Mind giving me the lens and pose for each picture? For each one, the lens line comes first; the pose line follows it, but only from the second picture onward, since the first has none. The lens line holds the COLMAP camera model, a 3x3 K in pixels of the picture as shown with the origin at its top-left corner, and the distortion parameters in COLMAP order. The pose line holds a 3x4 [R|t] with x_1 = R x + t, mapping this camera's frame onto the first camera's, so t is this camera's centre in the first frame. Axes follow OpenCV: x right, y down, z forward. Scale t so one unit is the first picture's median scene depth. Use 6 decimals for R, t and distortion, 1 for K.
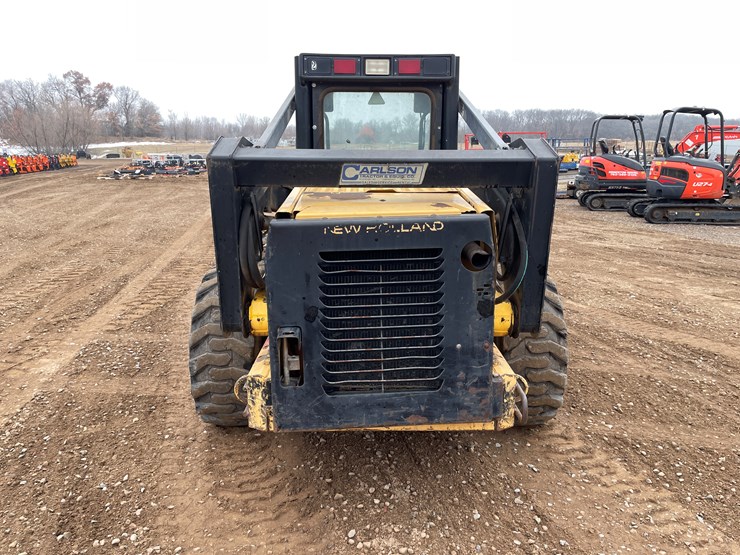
lens RADIAL K [[556.4, 0, 370.8], [0, 556.4, 278.2], [0, 0, 1]] dist [0.080022, -0.093484]
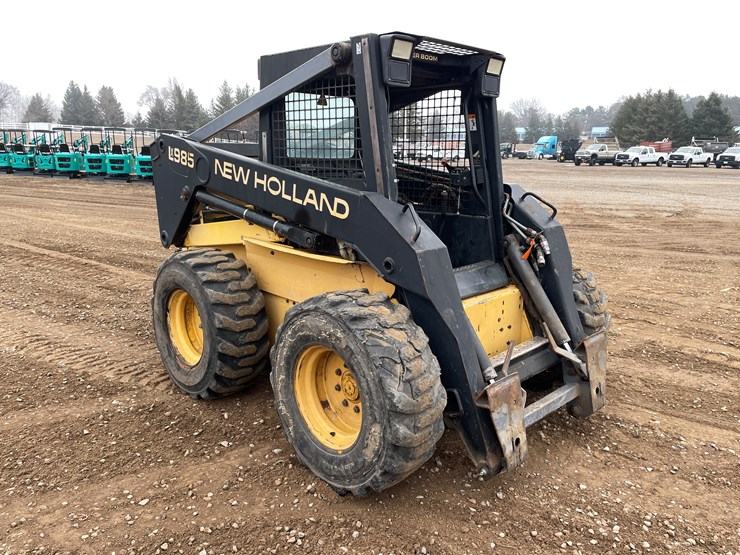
lens RADIAL K [[556.4, 0, 374.4], [0, 556.4, 273.4], [0, 0, 1]] dist [0.080022, -0.093484]
pose [[-0.718355, 0.138483, -0.681754, 0.078252], [-0.172046, 0.914181, 0.366978, -0.043879], [0.674067, 0.380913, -0.632882, 0.195872]]
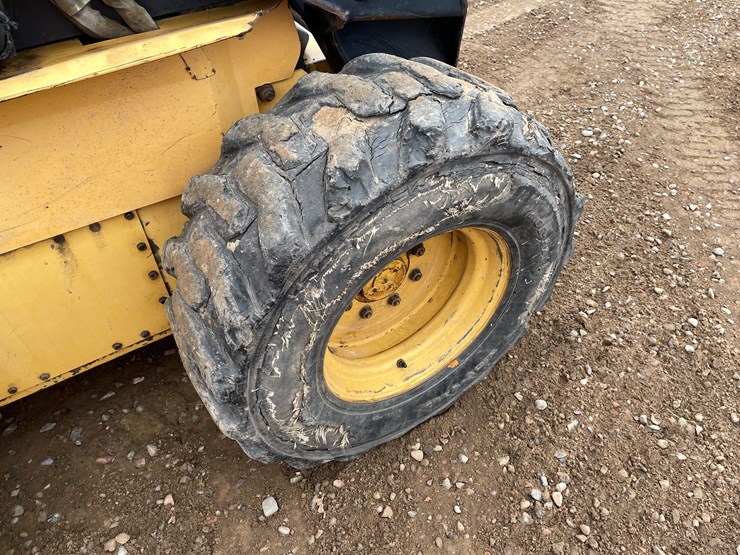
lens RADIAL K [[556.4, 0, 363.9], [0, 556.4, 271.4], [0, 0, 1]] dist [0.080022, -0.093484]
pose [[0.515081, 0.600105, -0.612017, 0.050128], [-0.178272, 0.773410, 0.608322, -0.021954], [0.838397, -0.204230, 0.505351, 0.126163]]
